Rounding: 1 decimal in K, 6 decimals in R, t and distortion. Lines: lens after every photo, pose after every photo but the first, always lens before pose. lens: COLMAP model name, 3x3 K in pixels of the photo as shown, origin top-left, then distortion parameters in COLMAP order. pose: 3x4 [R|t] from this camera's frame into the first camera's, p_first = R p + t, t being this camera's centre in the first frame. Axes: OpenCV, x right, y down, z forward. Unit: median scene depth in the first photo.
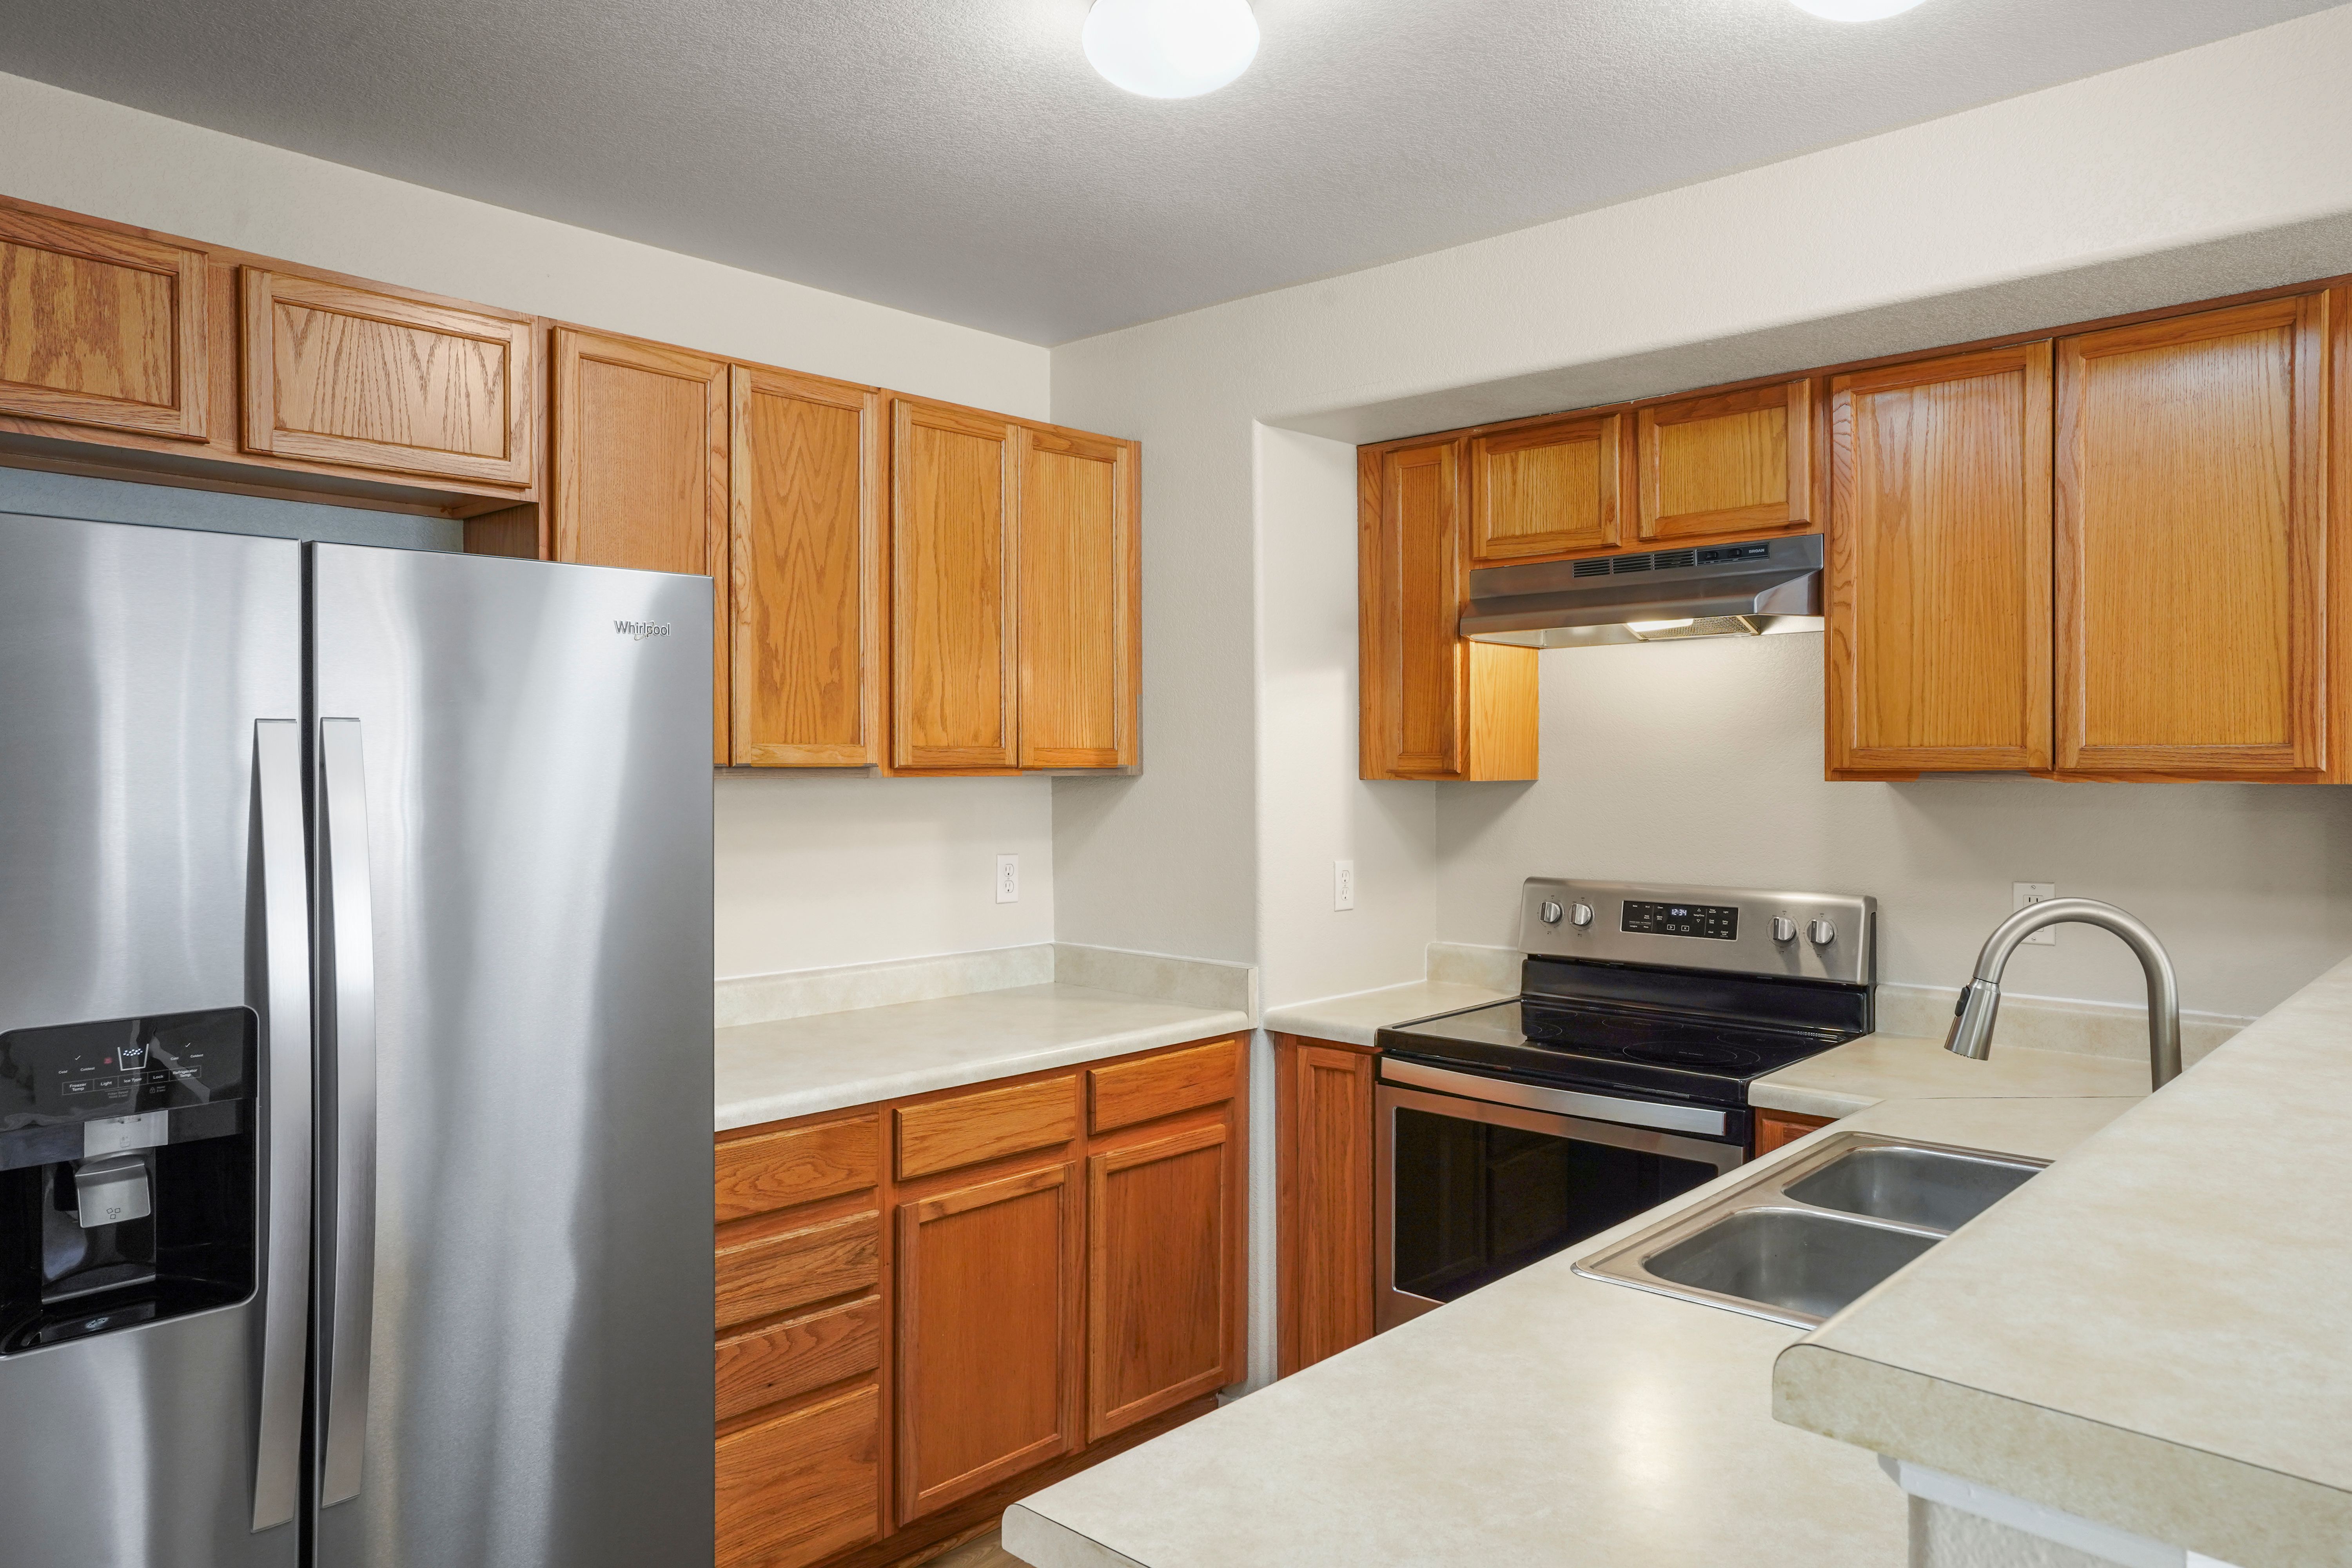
lens RADIAL K [[1567.9, 0, 1175.6], [0, 1567.9, 761.6], [0, 0, 1]] dist [-0.006229, 0.031296]
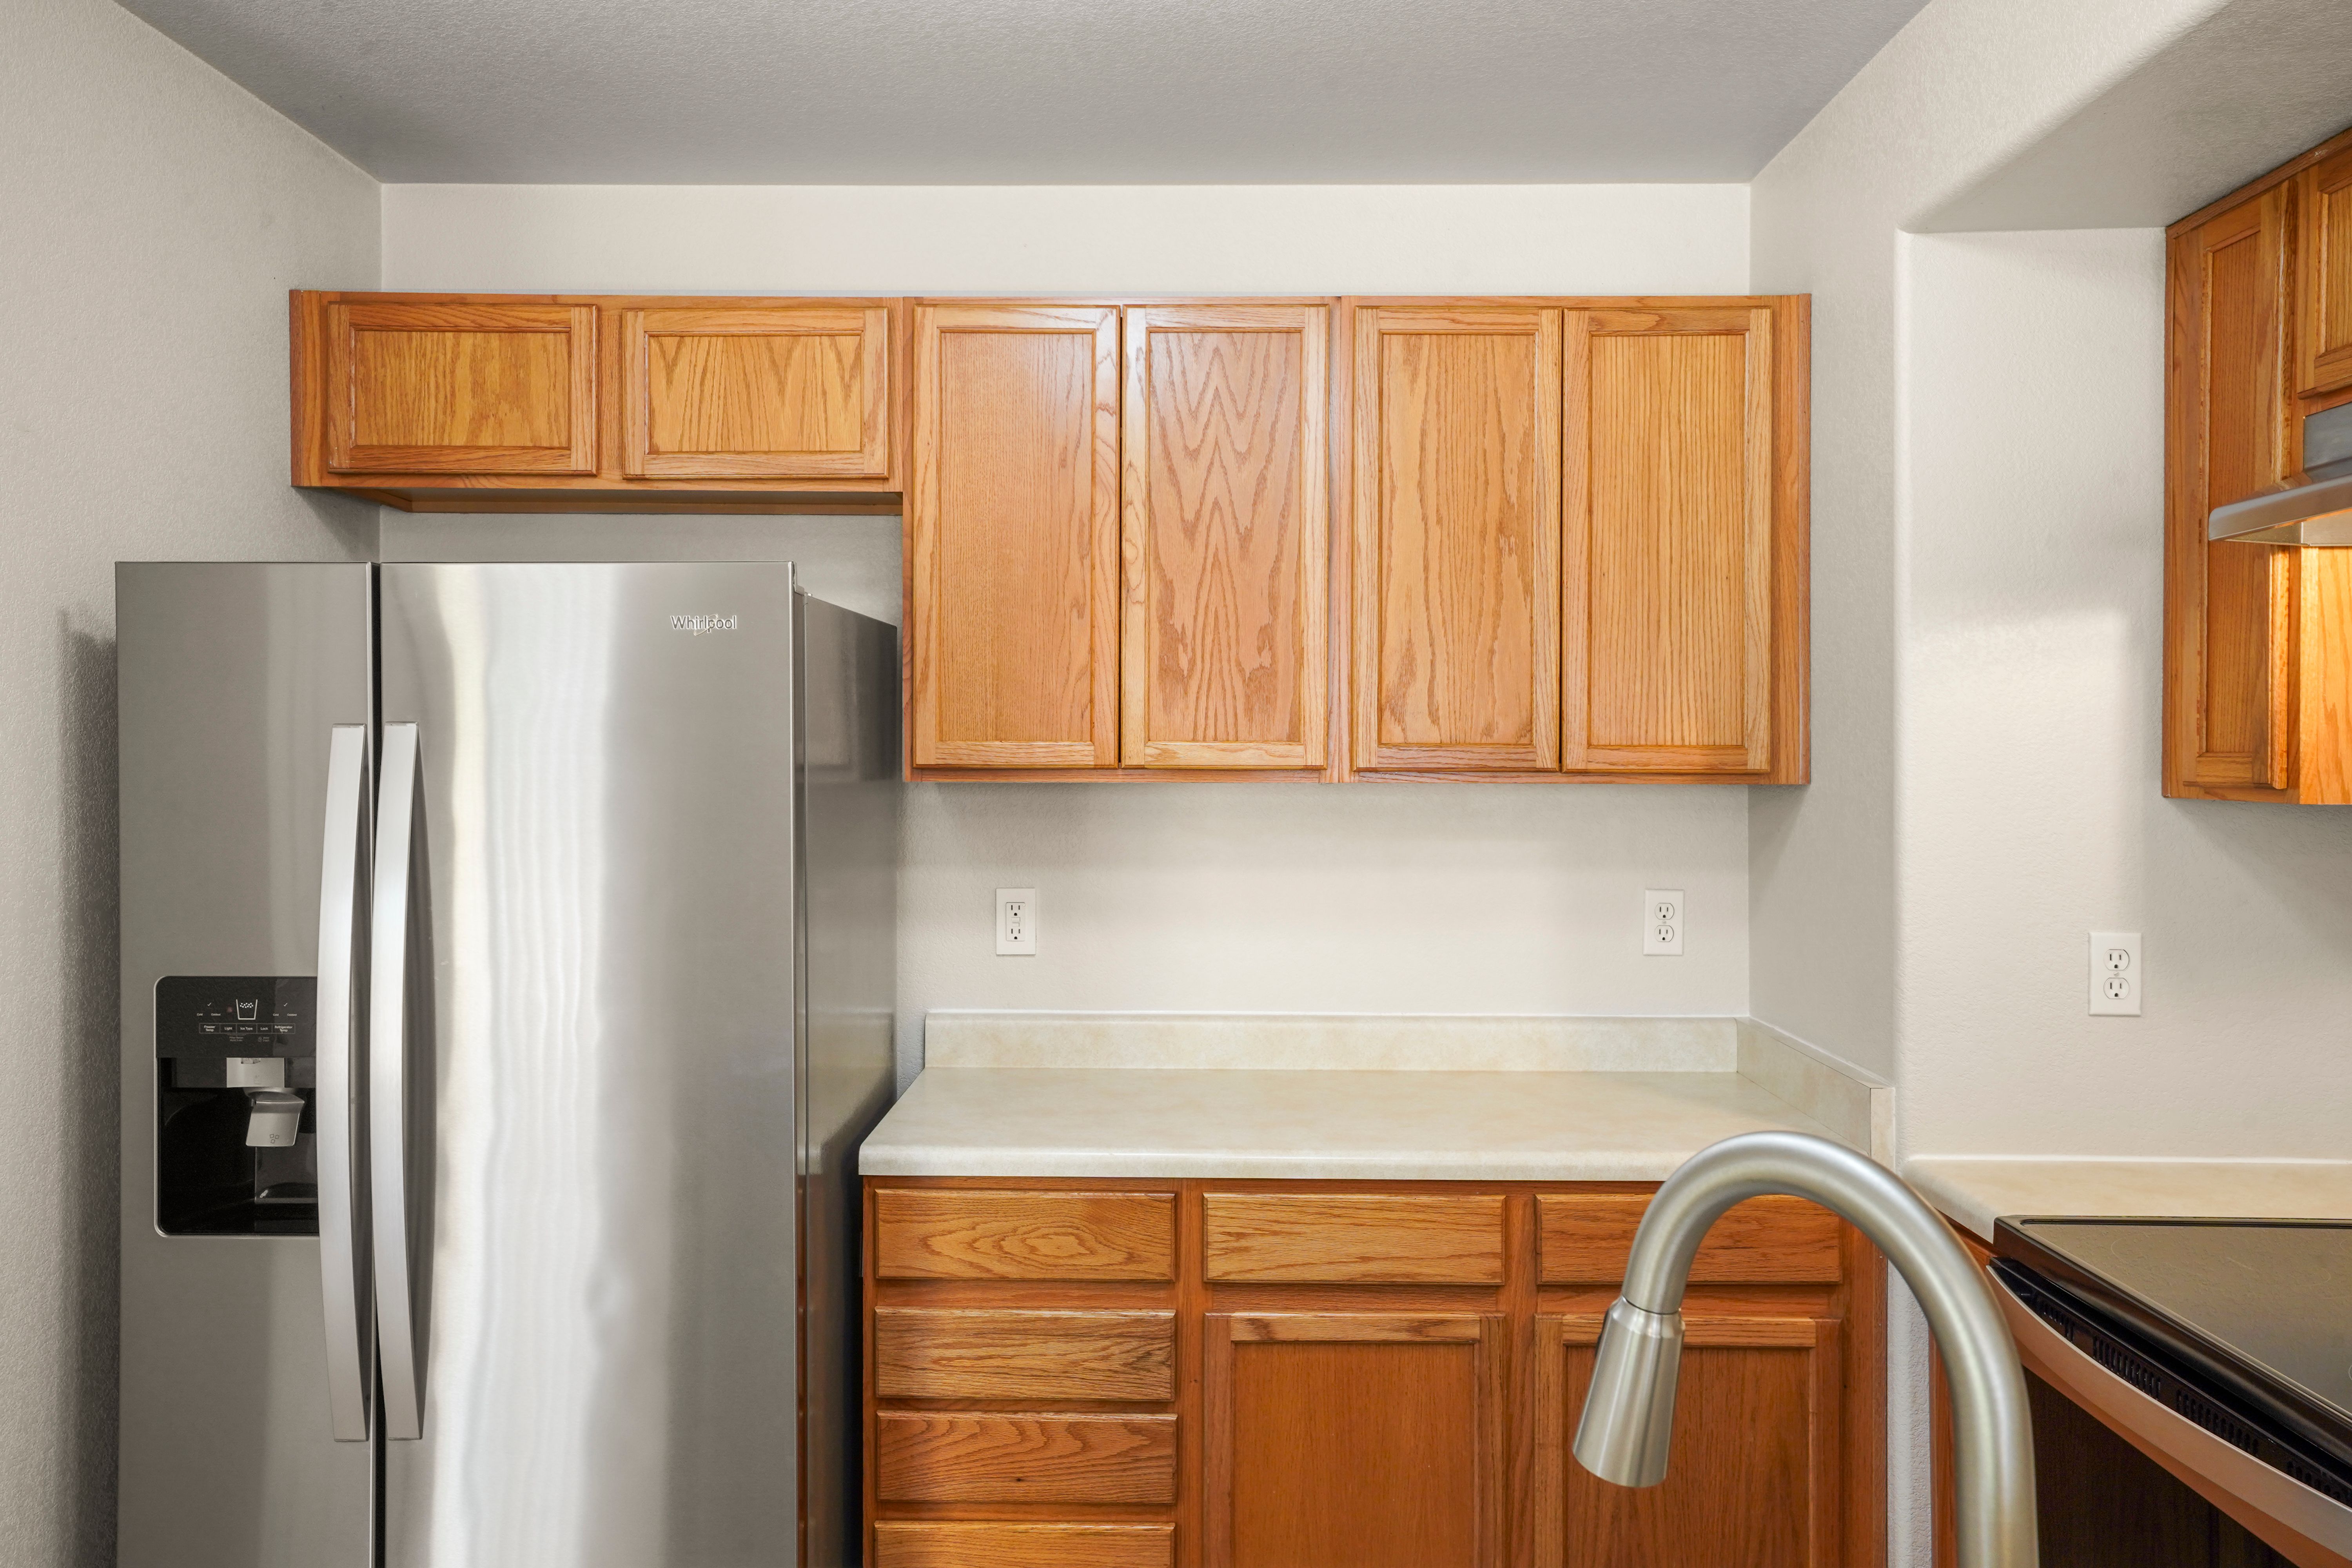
lens RADIAL K [[1790.2, 0, 1173.0], [0, 1790.2, 763.8], [0, 0, 1]] dist [0.006846, 0.019946]
pose [[0.674383, 0.005865, -0.738358, 0.454524], [-0.003364, 0.999982, 0.004870, -0.003956], [0.738374, -0.000800, 0.674391, 0.335818]]
